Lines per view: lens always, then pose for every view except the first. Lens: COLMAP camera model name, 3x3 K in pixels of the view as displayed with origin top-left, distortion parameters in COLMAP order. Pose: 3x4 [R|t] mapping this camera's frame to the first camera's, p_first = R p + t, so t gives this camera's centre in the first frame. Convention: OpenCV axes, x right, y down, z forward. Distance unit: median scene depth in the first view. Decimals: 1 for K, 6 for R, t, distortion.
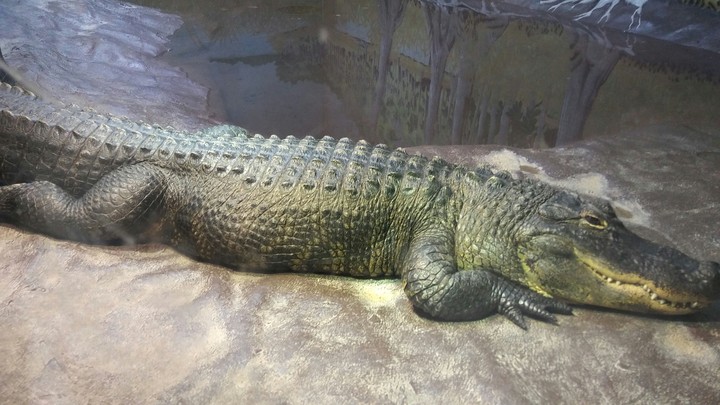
lens RADIAL K [[567.0, 0, 360.0], [0, 567.0, 202.5], [0, 0, 1]] dist [0.051642, -0.062346]
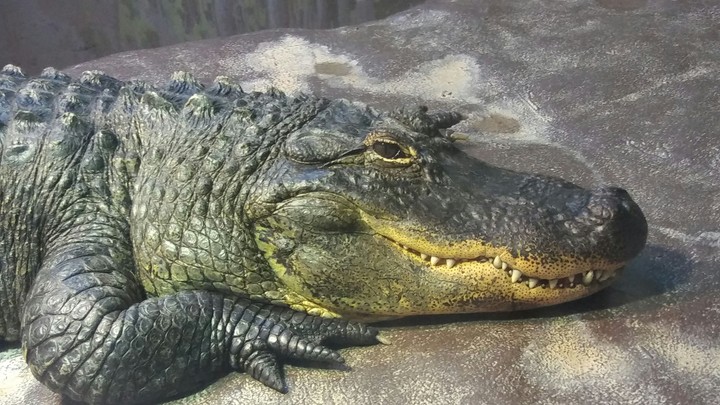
lens RADIAL K [[1143.8, 0, 438.7], [0, 1143.8, 210.4], [0, 0, 1]] dist [0.086514, -0.094246]
pose [[0.968451, -0.180508, 0.171814, 0.256476], [0.174673, 0.983425, 0.048623, 0.040645], [-0.177743, -0.017078, 0.983929, 0.005448]]
